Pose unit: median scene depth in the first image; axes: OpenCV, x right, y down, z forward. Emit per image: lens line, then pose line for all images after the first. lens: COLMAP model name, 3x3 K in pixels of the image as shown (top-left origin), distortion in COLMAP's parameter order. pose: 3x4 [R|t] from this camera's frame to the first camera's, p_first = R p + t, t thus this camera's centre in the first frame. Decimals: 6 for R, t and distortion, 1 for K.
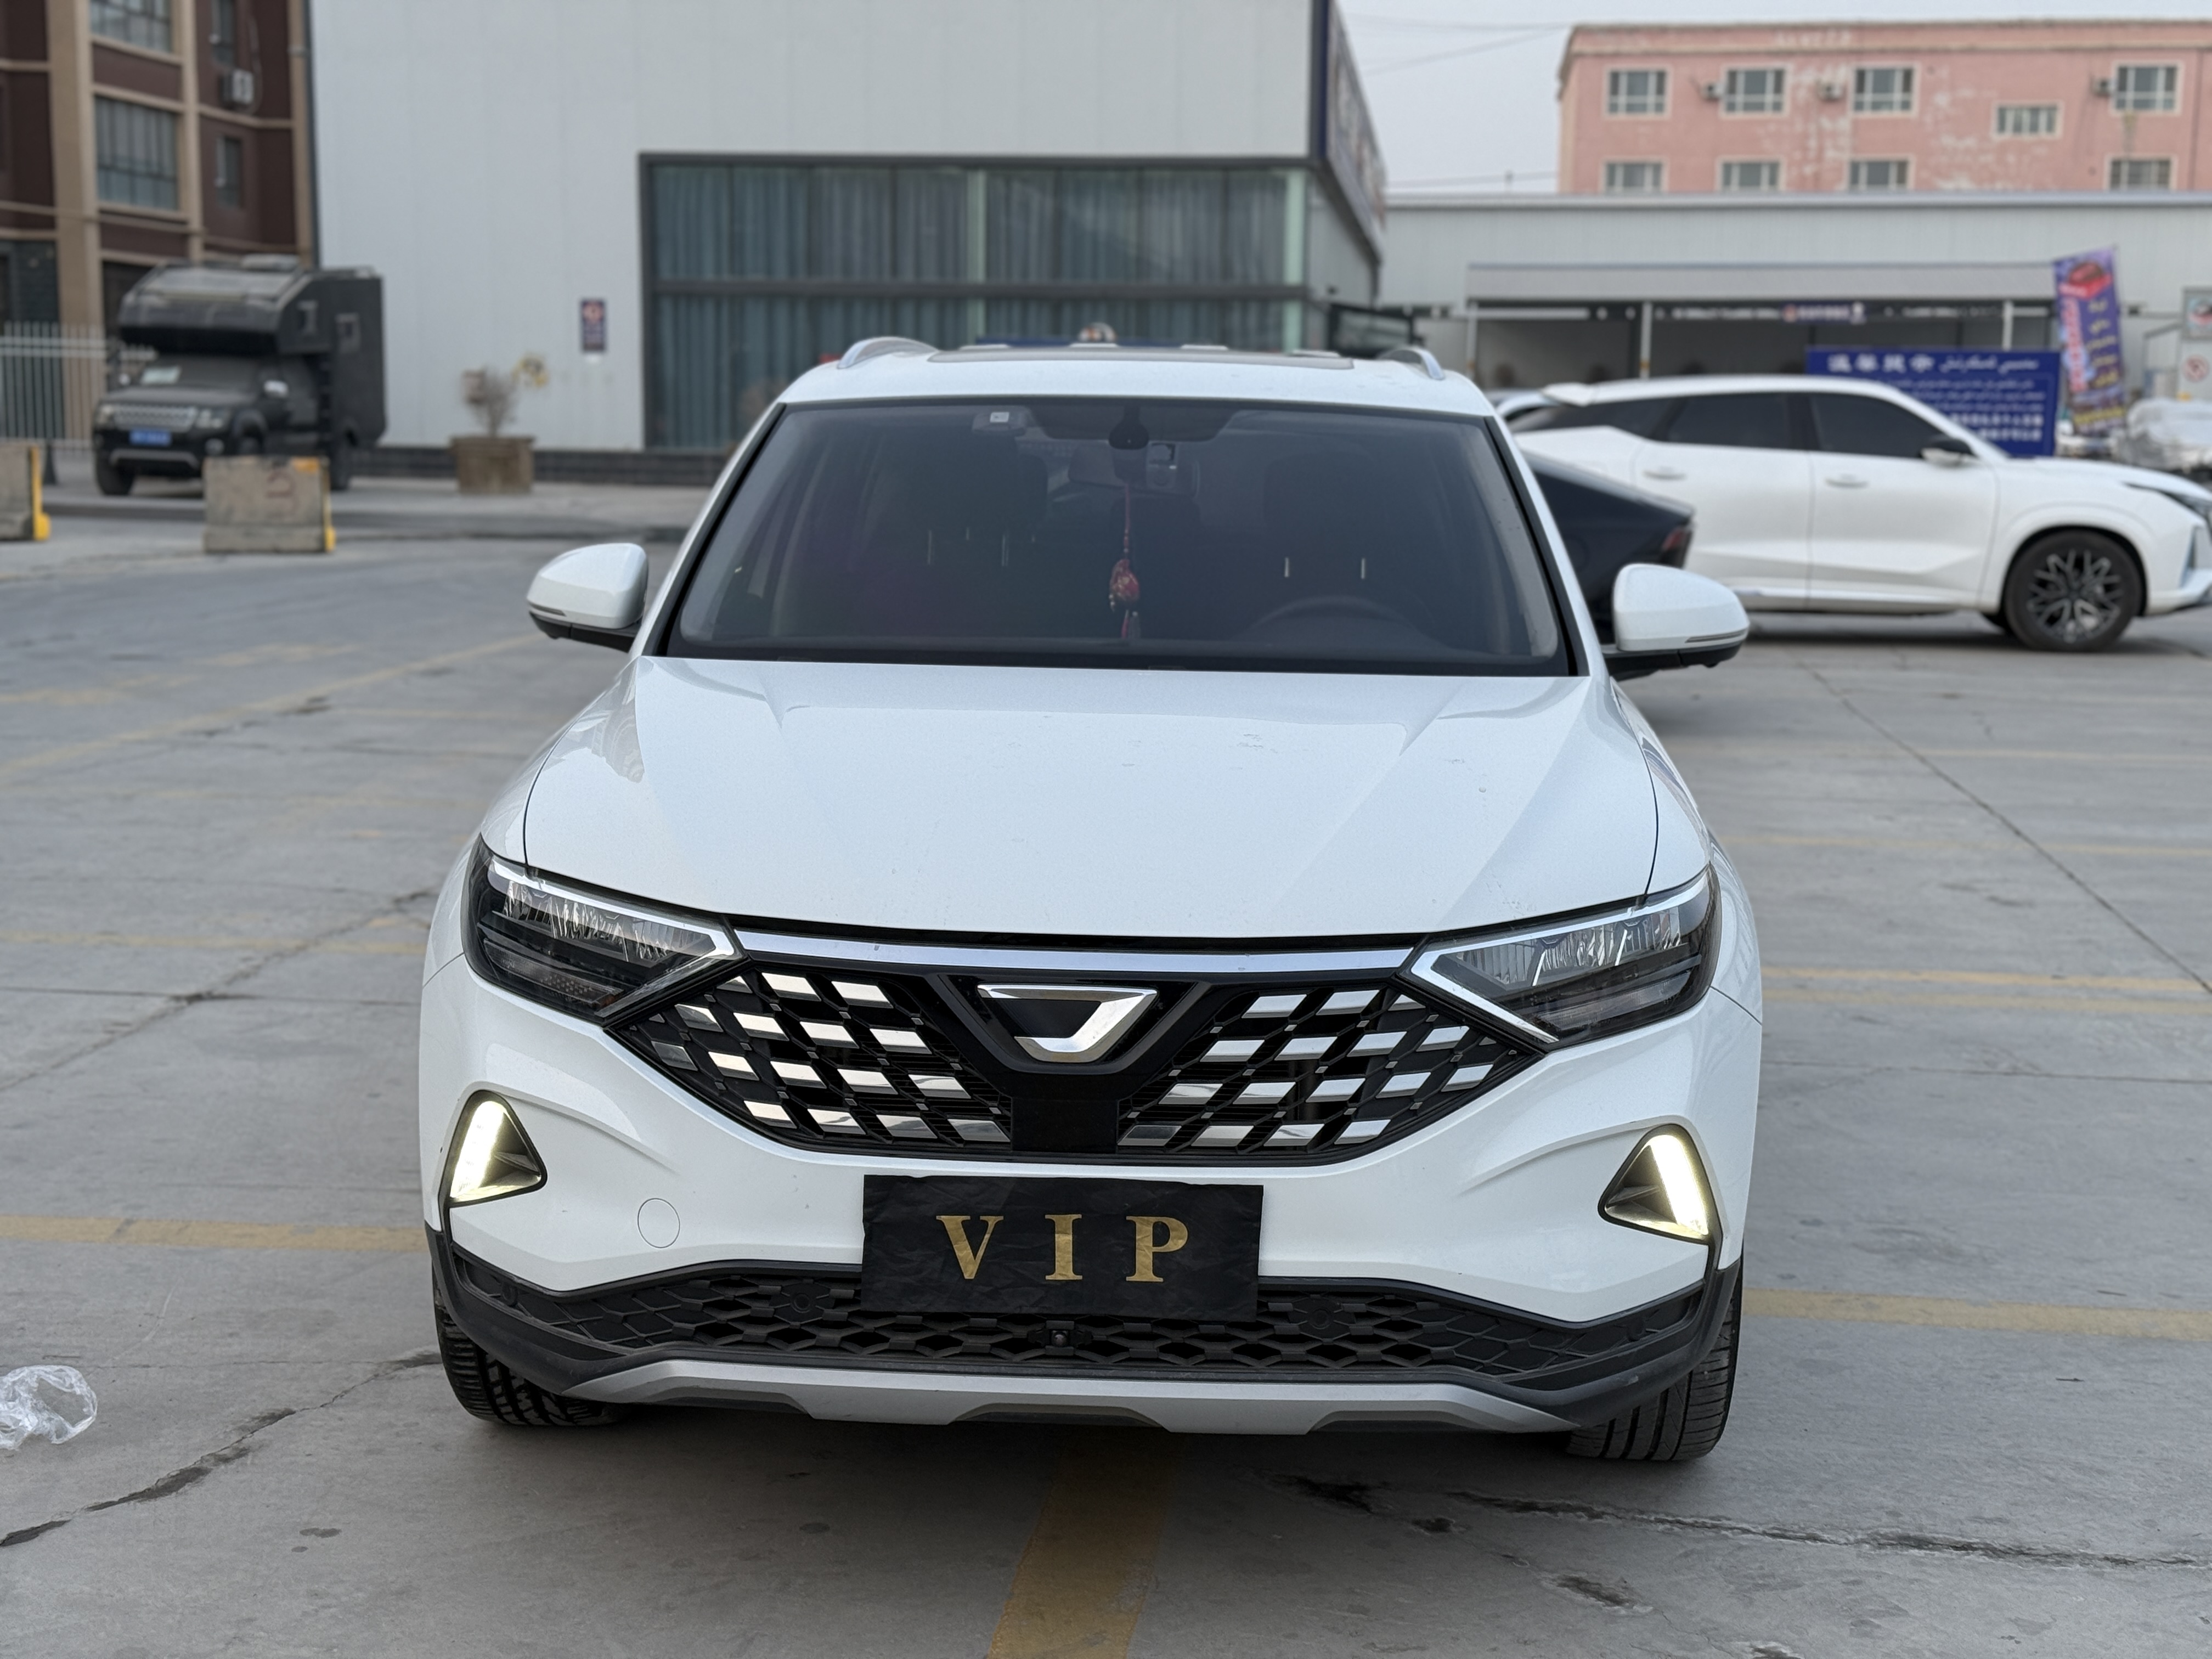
lens RADIAL K [[3024.5, 0, 1099.2], [0, 3024.5, 830.6], [0, 0, 1]] dist [0.188351, -0.363490]
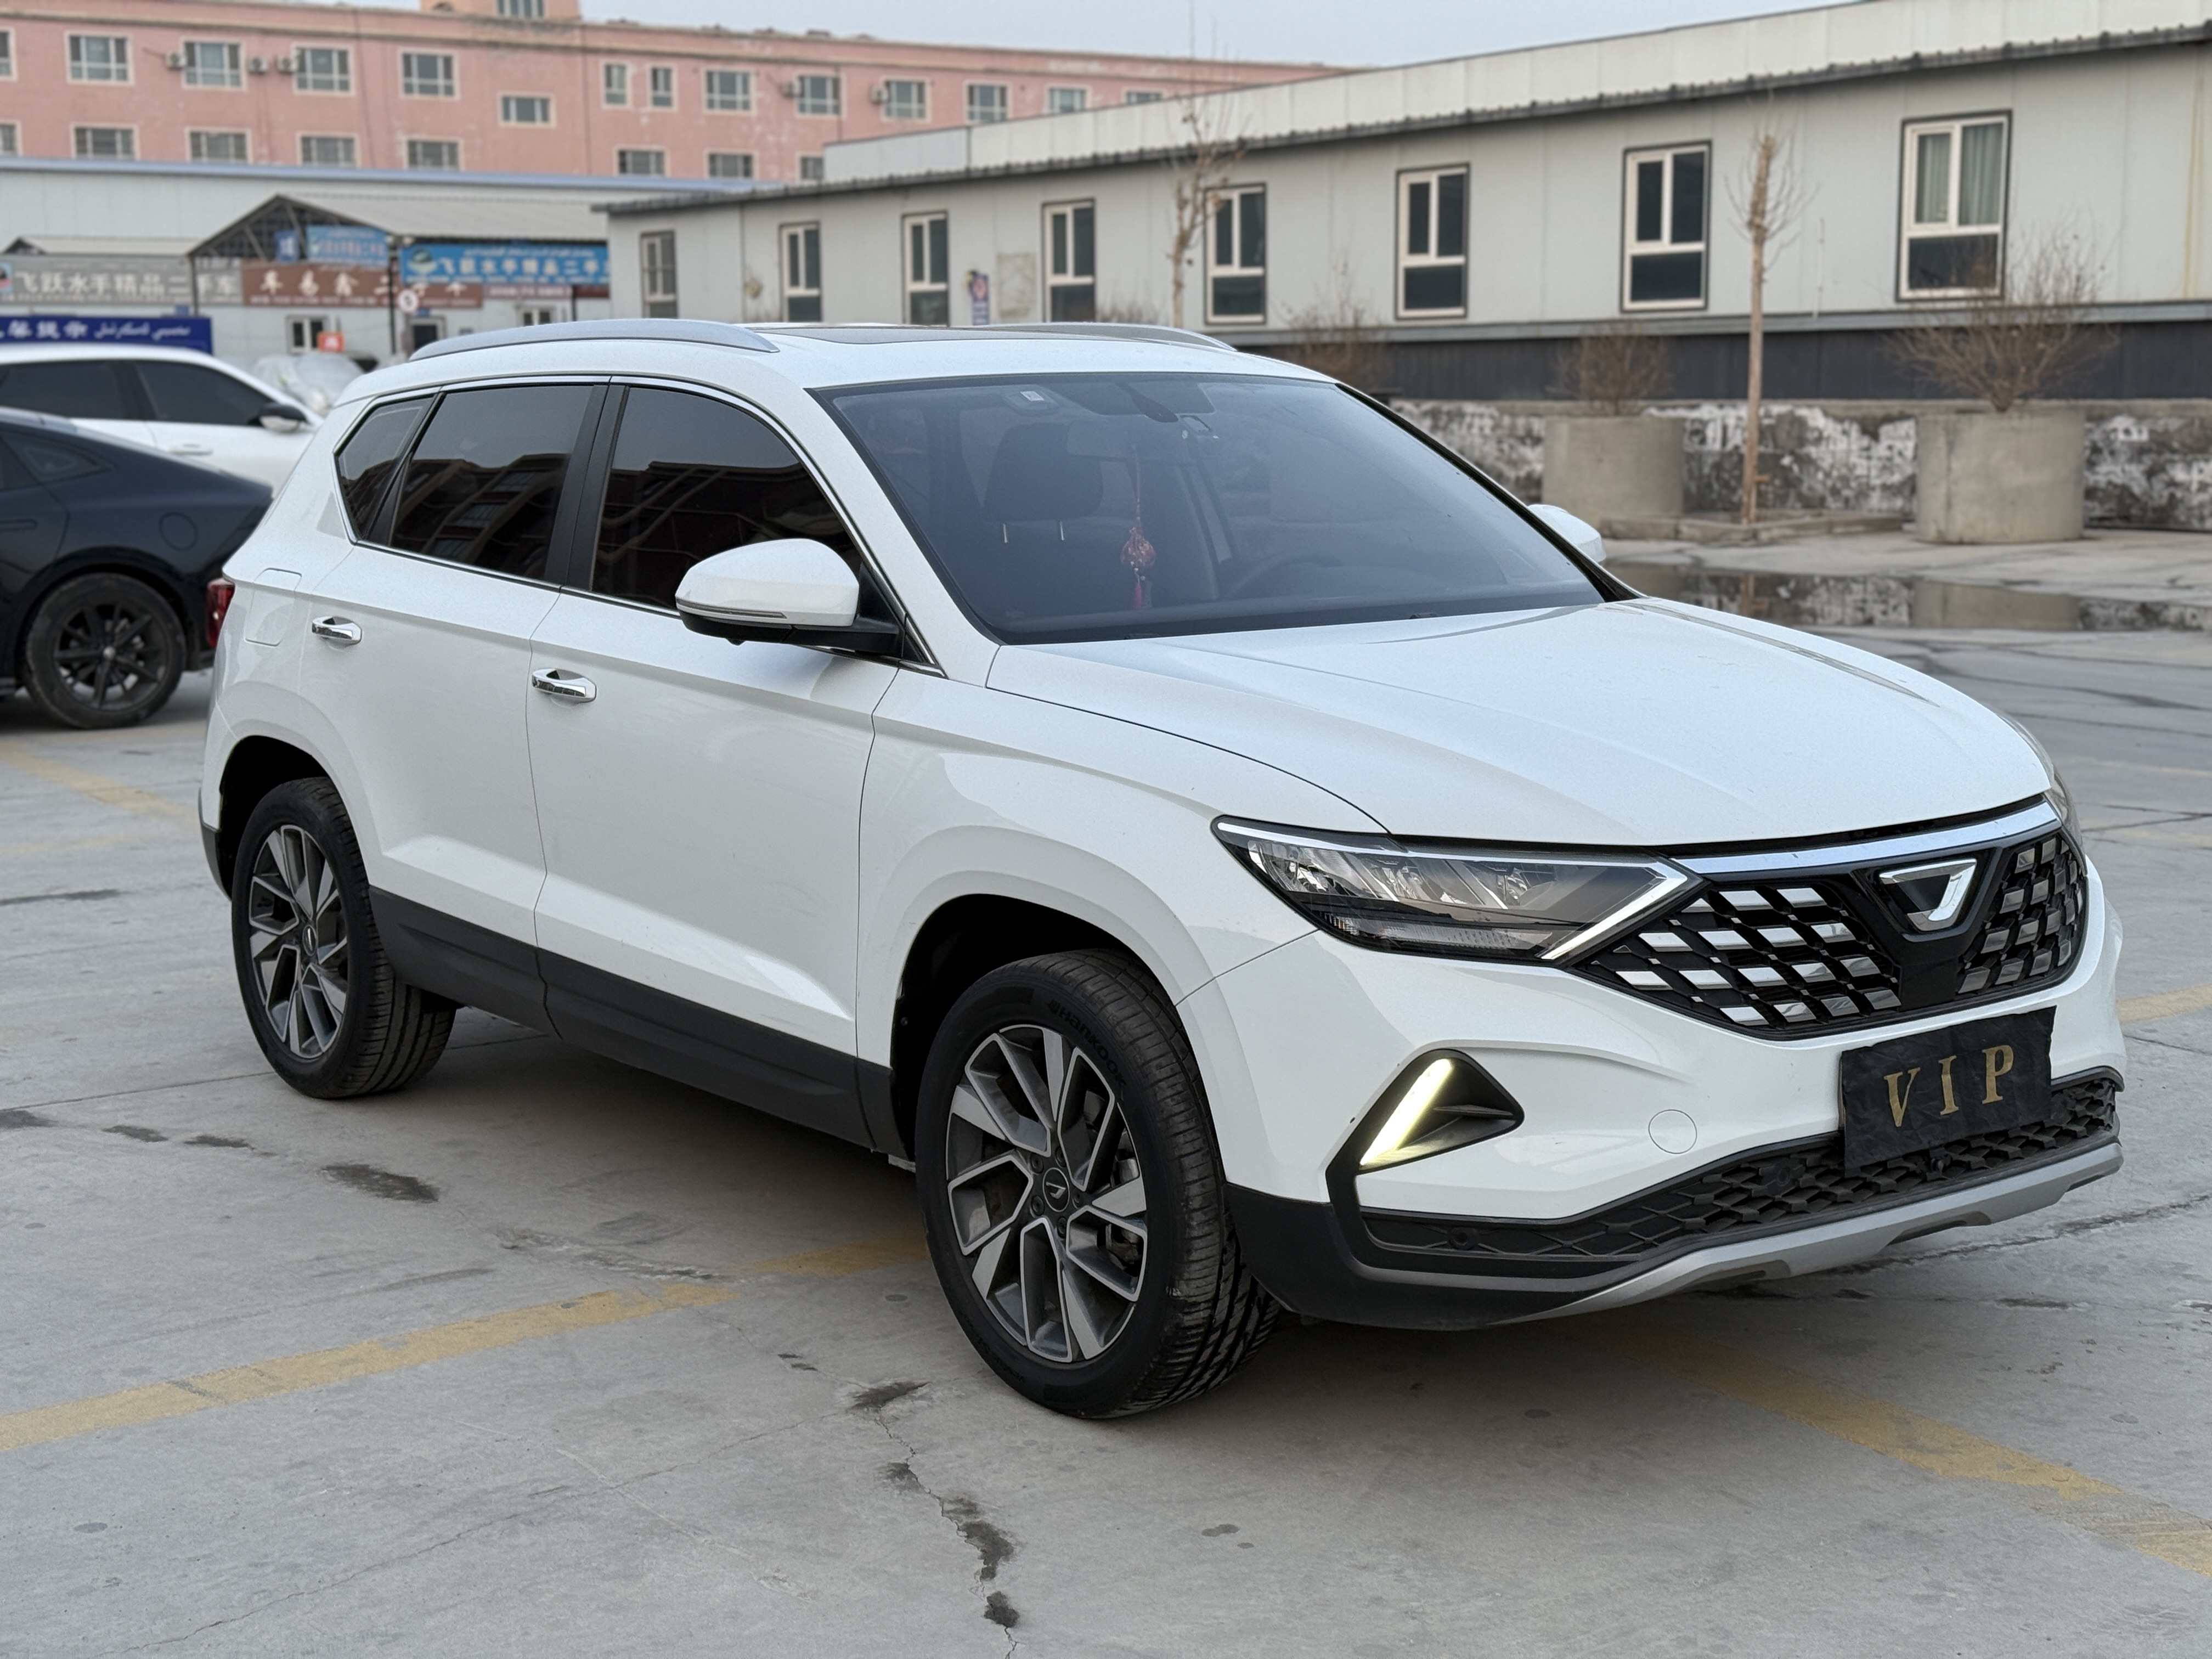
lens RADIAL K [[3045.9, 0, 1064.5], [0, 3045.9, 779.2], [0, 0, 1]] dist [0.101308, -0.002149]
pose [[0.761966, -0.109331, 0.638322, -0.941010], [0.113612, 0.992928, 0.034449, -0.056434], [-0.637574, 0.046272, 0.768999, 0.268426]]
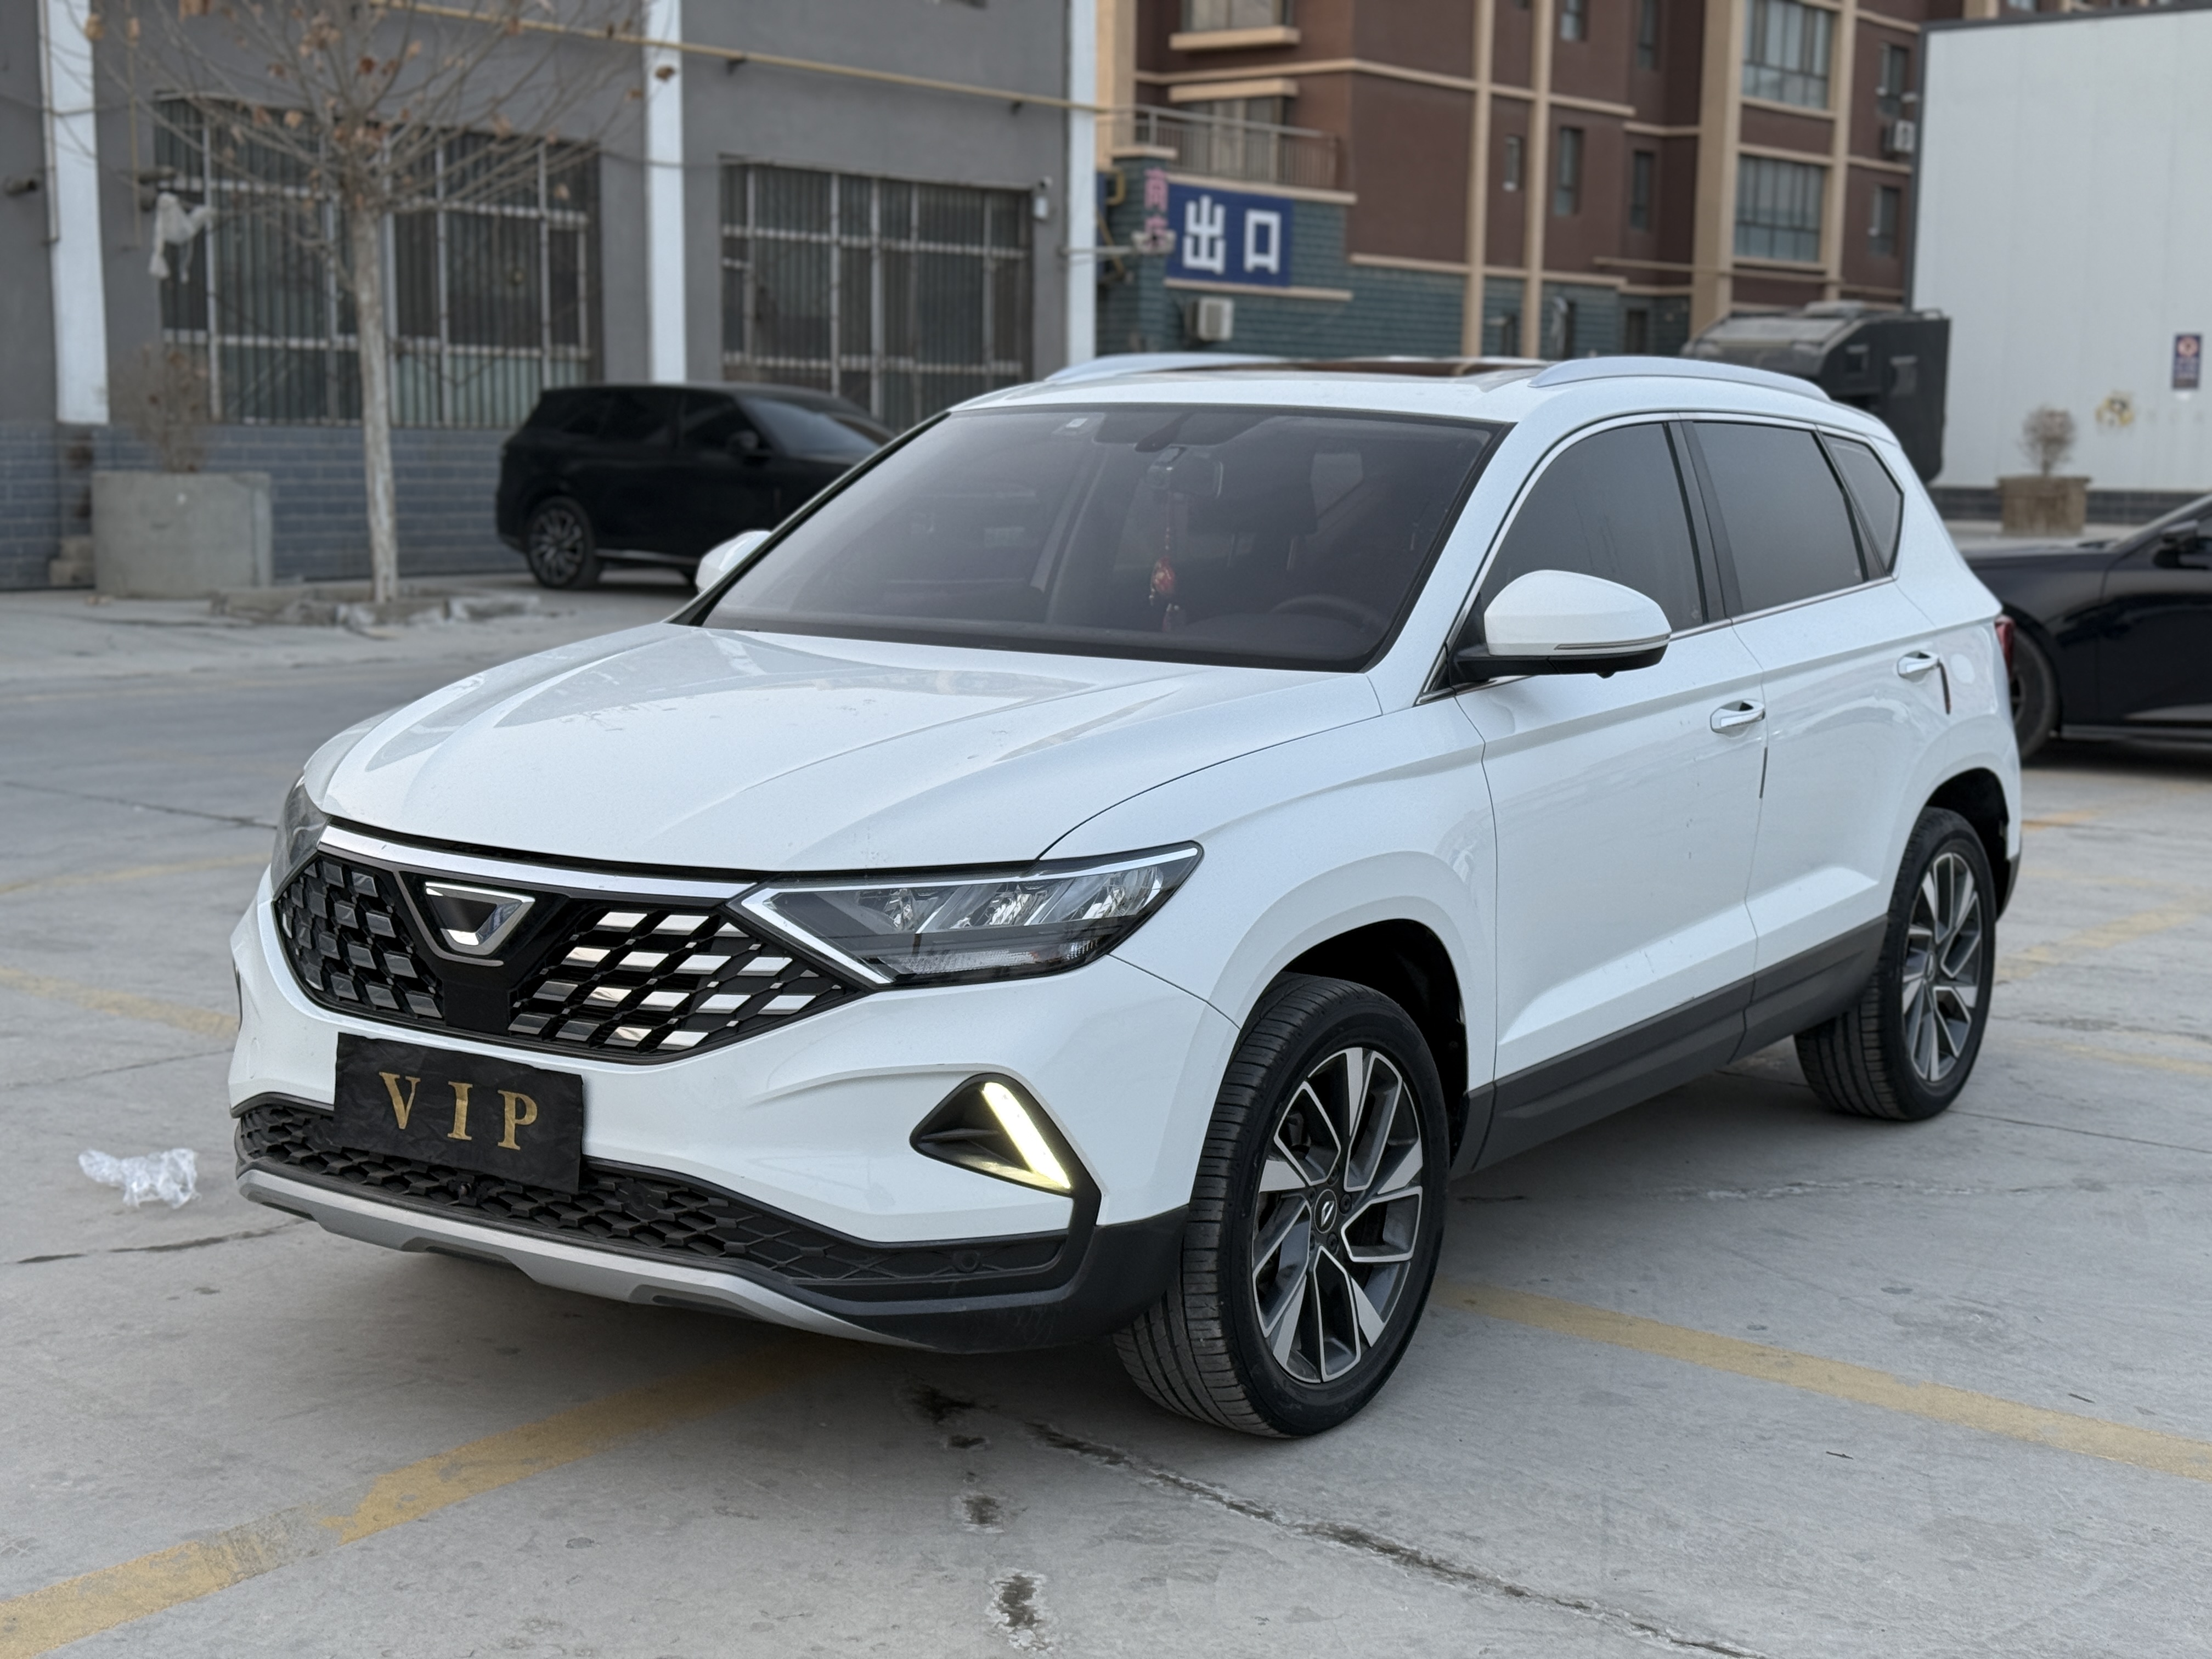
lens RADIAL K [[3024.5, 0, 1099.2], [0, 3024.5, 830.6], [0, 0, 1]] dist [0.188351, -0.363490]
pose [[0.851165, 0.069953, -0.520216, 0.737839], [-0.077735, 0.996950, 0.006871, 0.001808], [0.519110, 0.034591, 0.854007, 0.107497]]
